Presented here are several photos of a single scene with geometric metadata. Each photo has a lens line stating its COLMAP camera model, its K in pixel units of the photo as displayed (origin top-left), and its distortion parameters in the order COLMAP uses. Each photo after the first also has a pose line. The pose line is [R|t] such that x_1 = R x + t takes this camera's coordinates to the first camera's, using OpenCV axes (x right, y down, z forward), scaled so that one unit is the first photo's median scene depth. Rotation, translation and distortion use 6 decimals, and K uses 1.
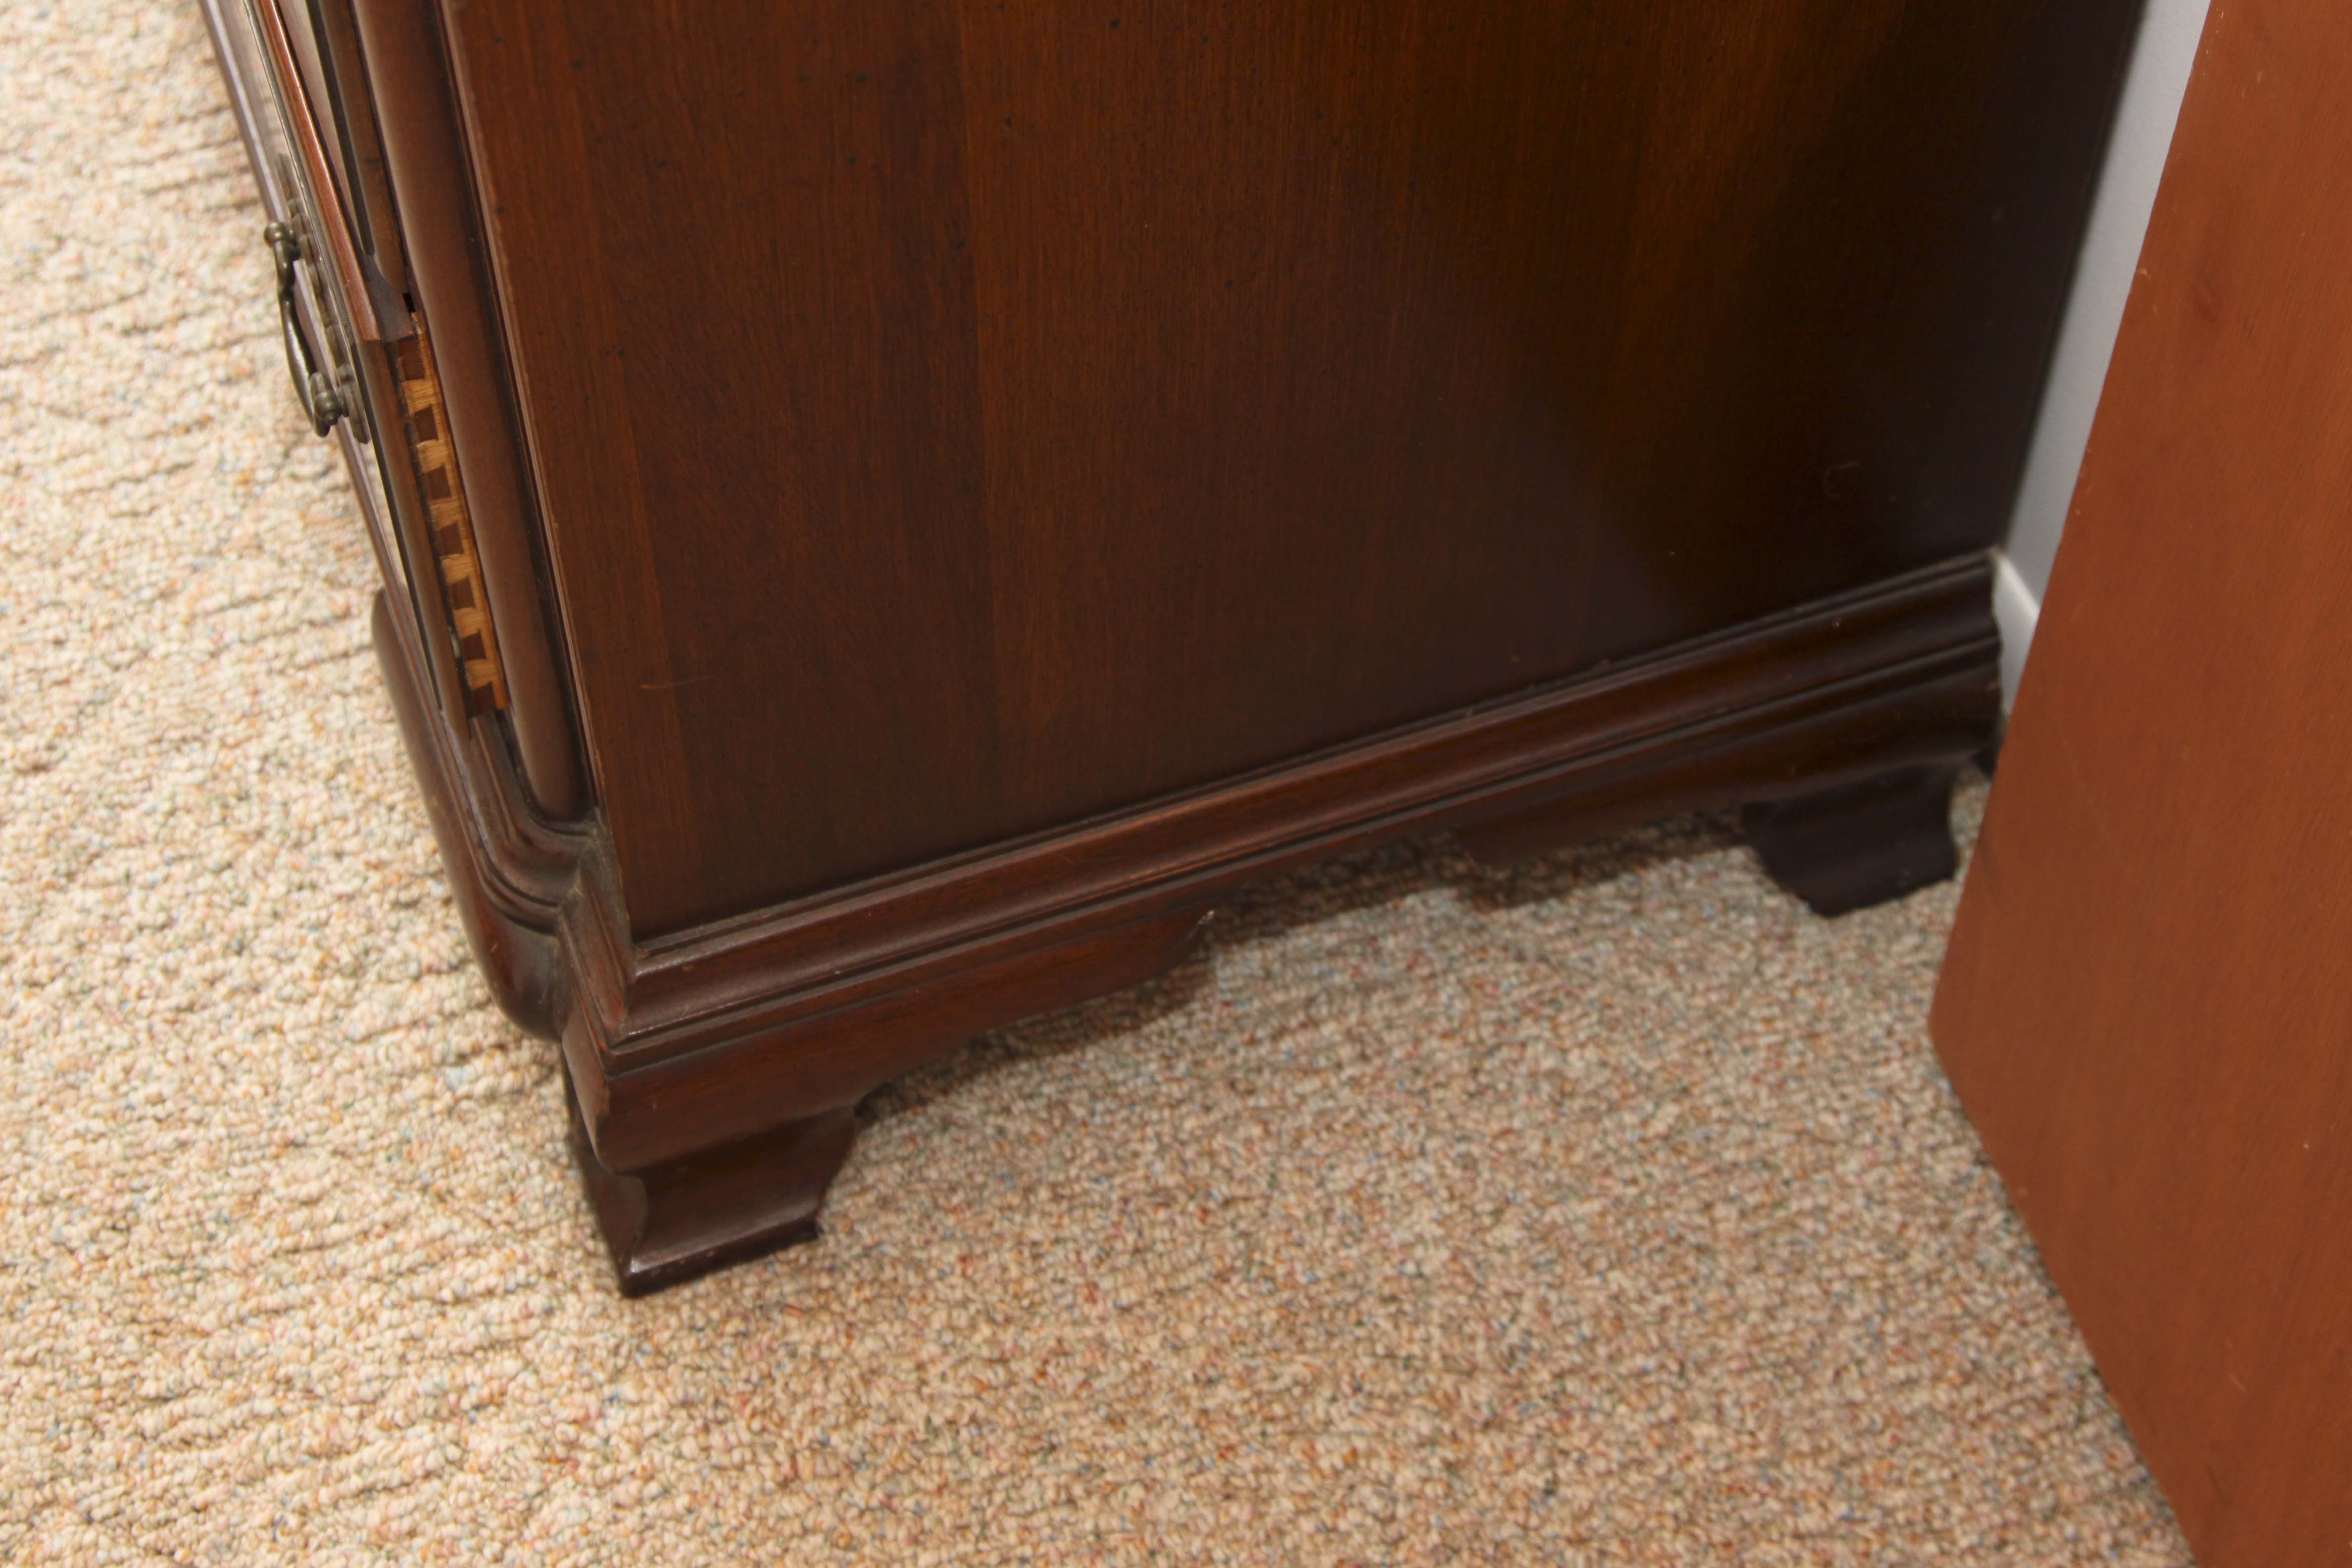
lens RADIAL K [[3917.6, 0, 1180.2], [0, 3917.6, 780.7], [0, 0, 1]] dist [-0.014521, 0.000000]
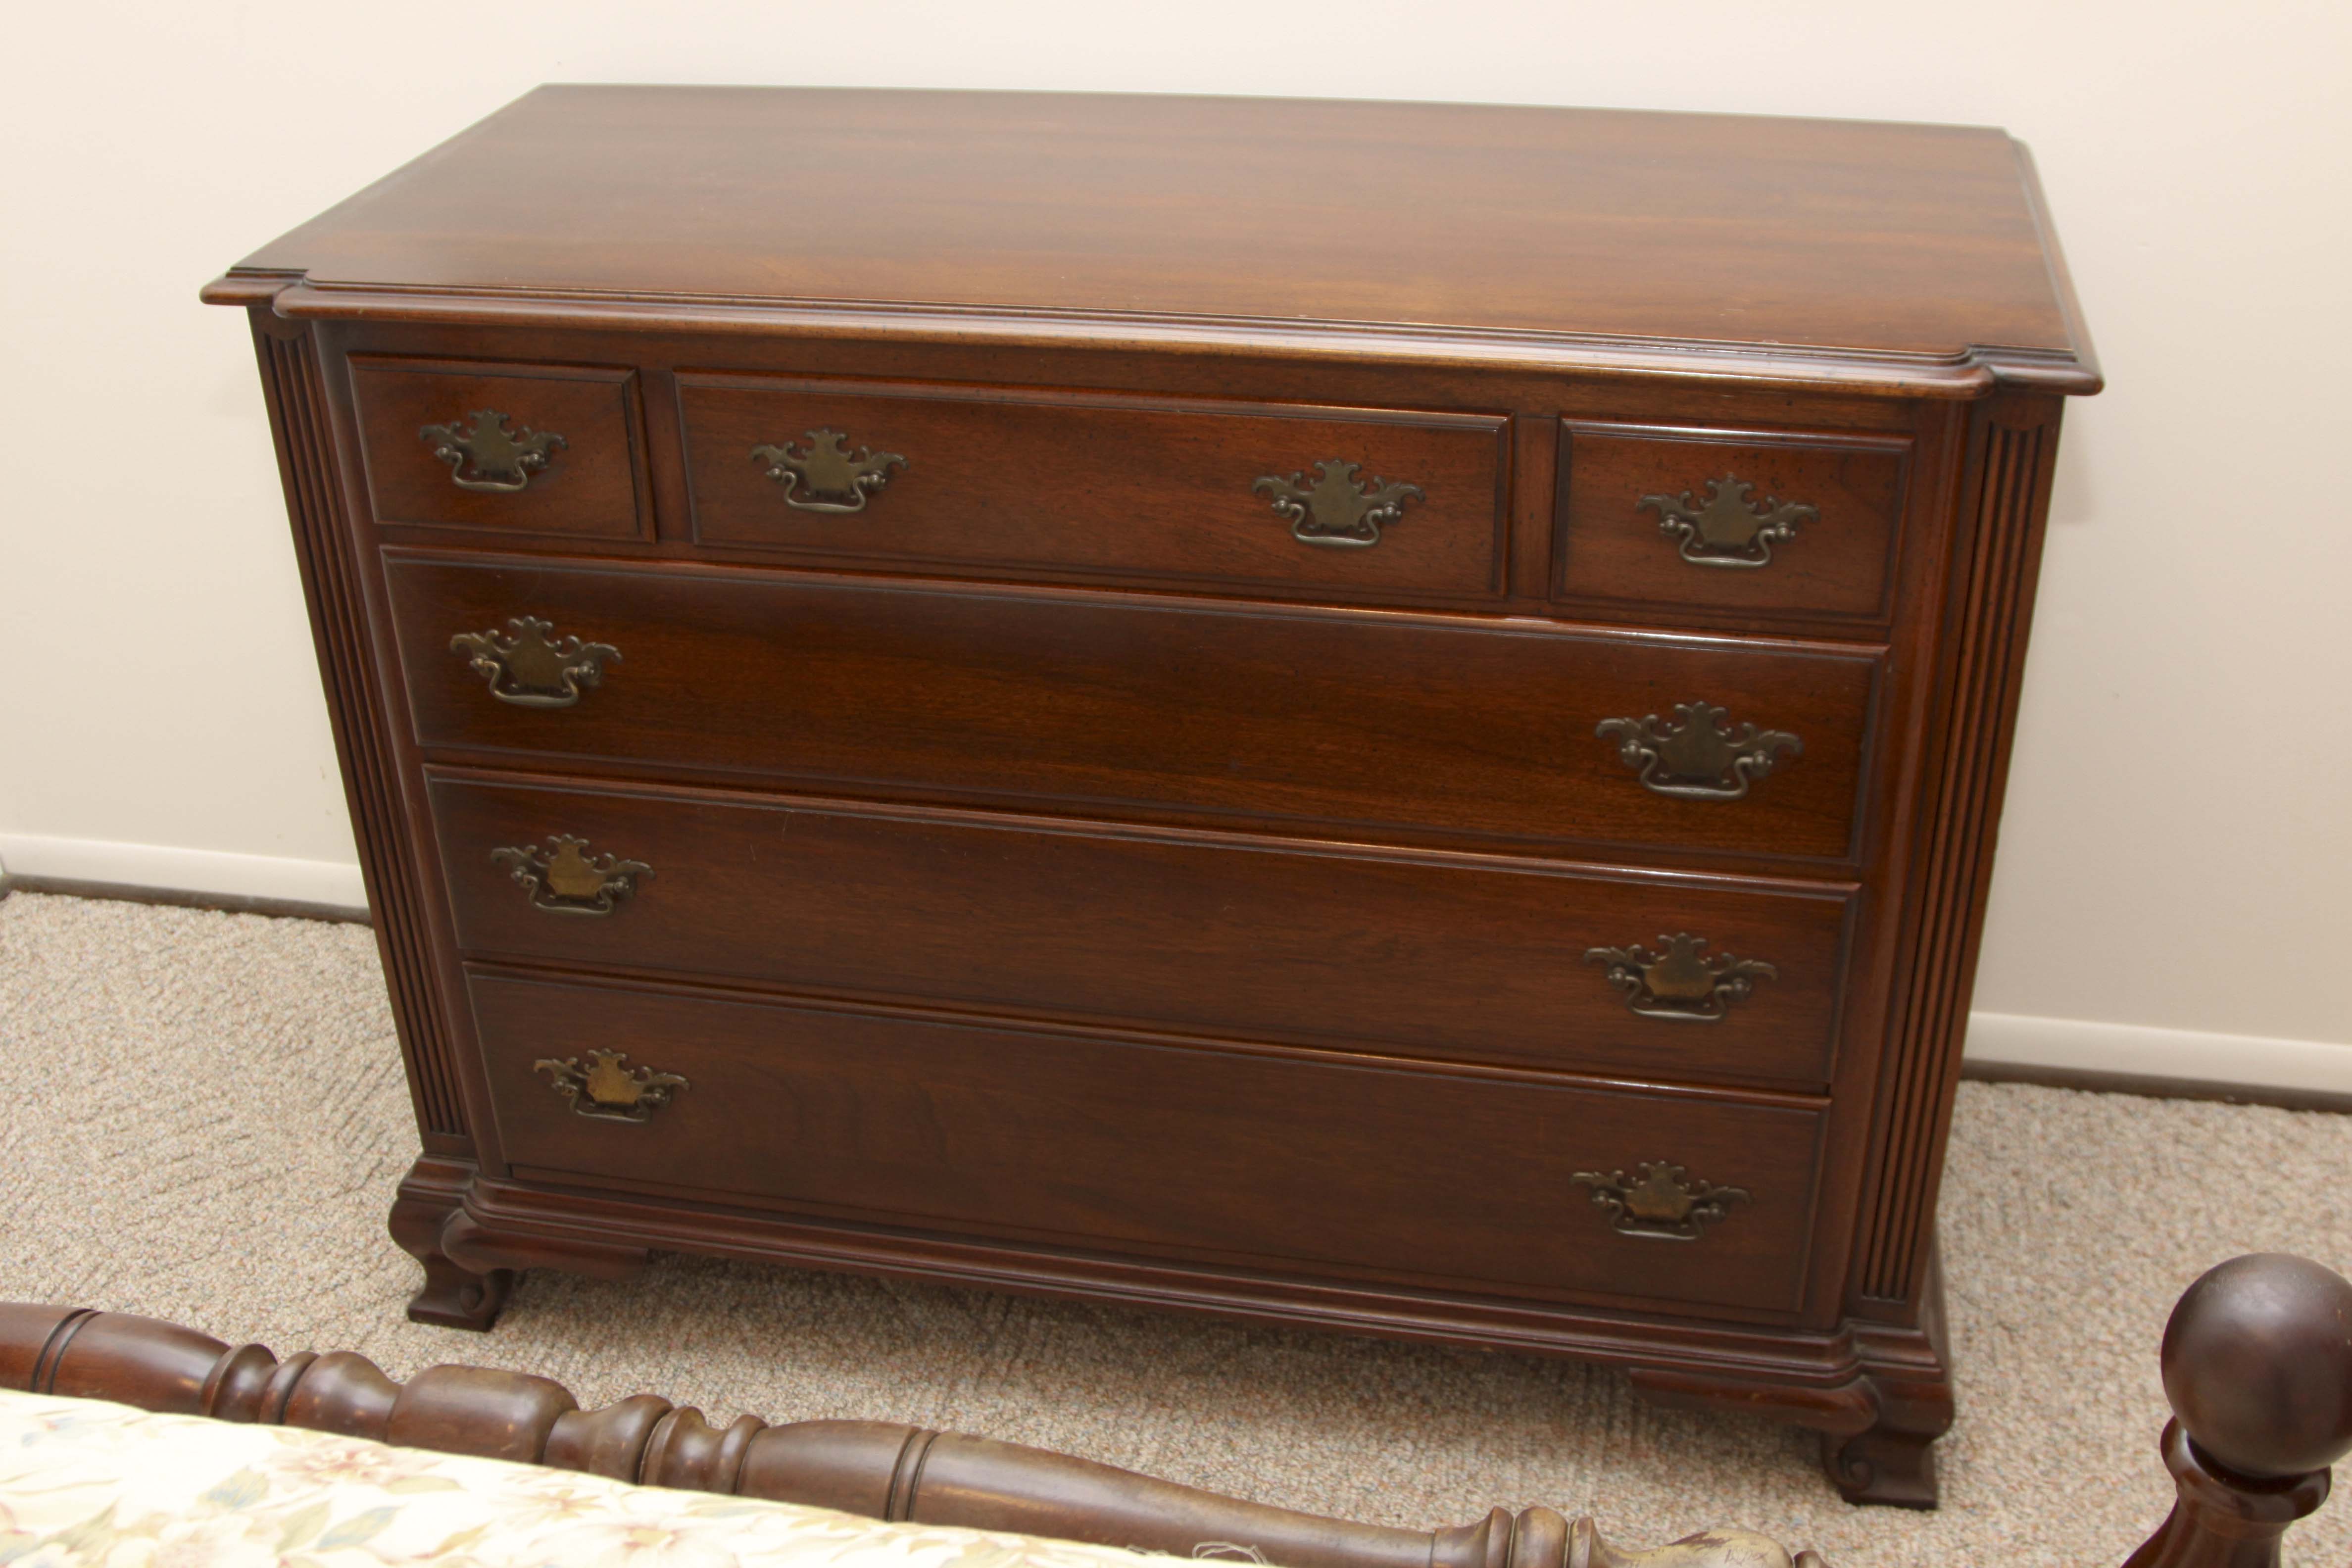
lens RADIAL K [[2495.6, 0, 1174.4], [0, 2495.6, 804.0], [0, 0, 1]] dist [-0.115080, 0.000000]
pose [[0.529570, -0.444933, 0.722212, -1.171242], [0.697376, 0.713074, -0.072057, -0.344218], [-0.482930, 0.541813, 0.687908, 0.066180]]
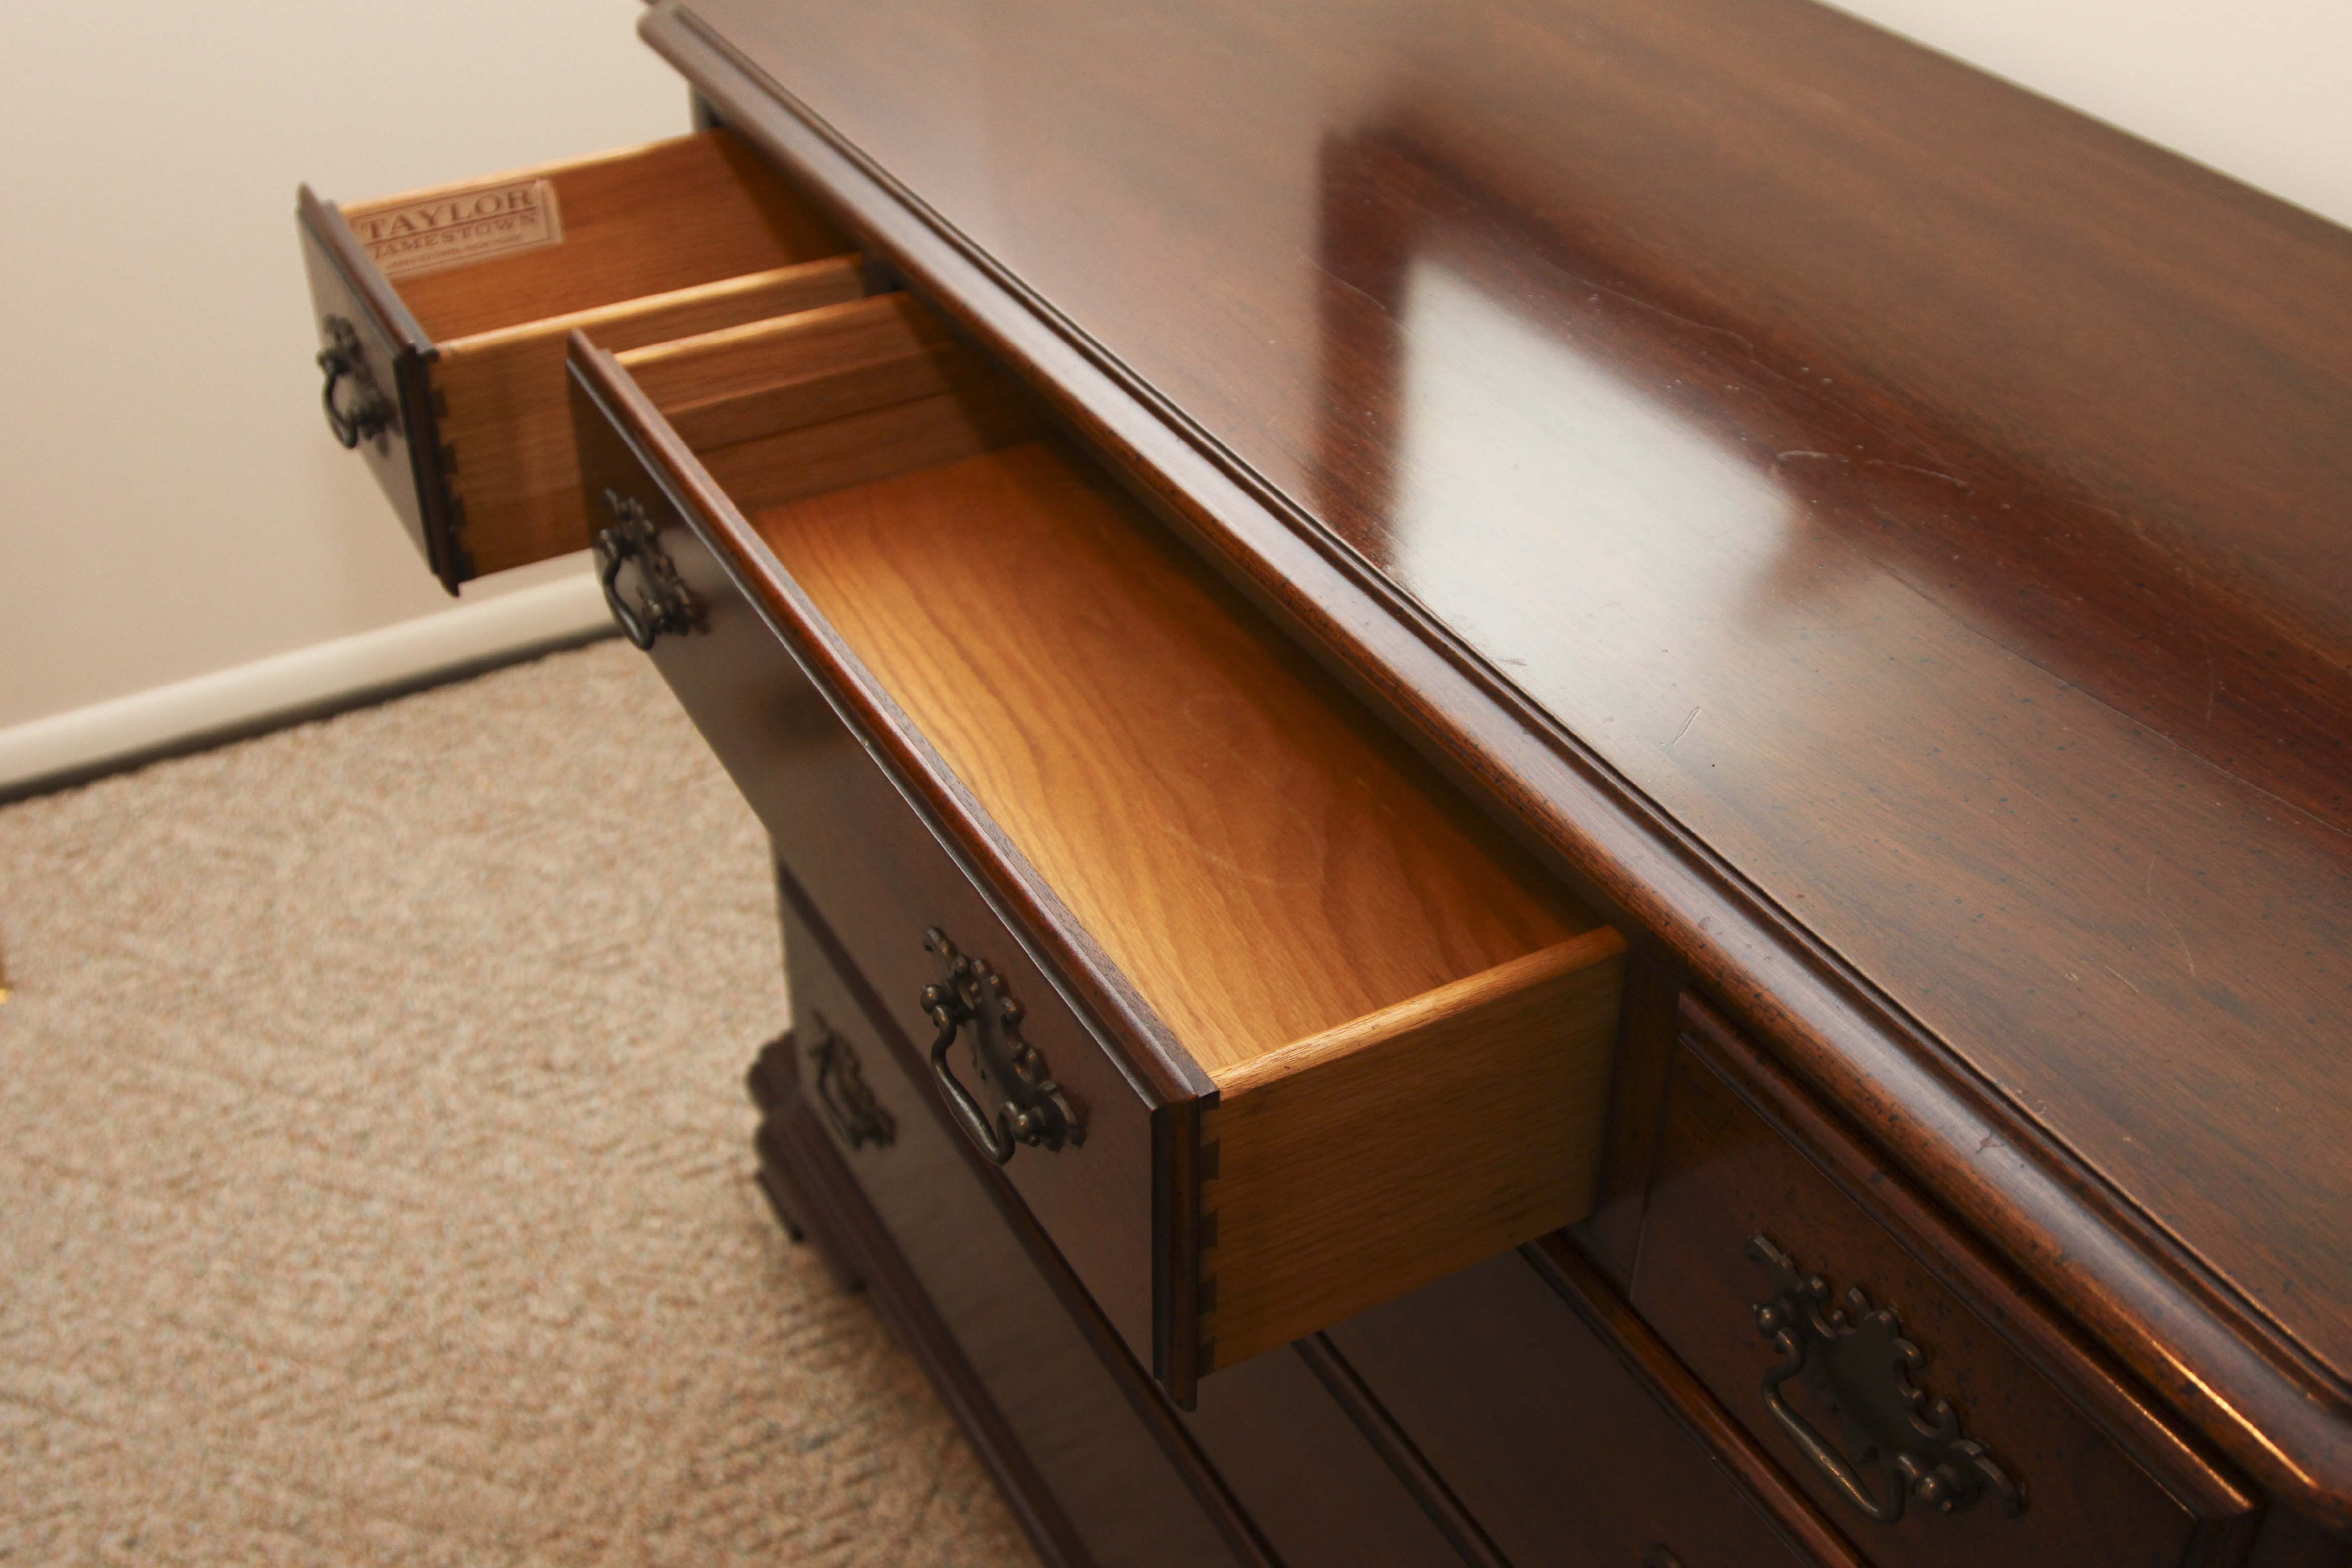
lens RADIAL K [[2495.6, 0, 1175.9], [0, 2495.6, 775.9], [0, 0, 1]] dist [-0.115080, 0.000000]
pose [[0.987624, -0.099836, 0.120959, -0.375535], [0.132499, 0.943769, -0.302892, -0.325472], [-0.083918, 0.315170, 0.945318, 0.154276]]
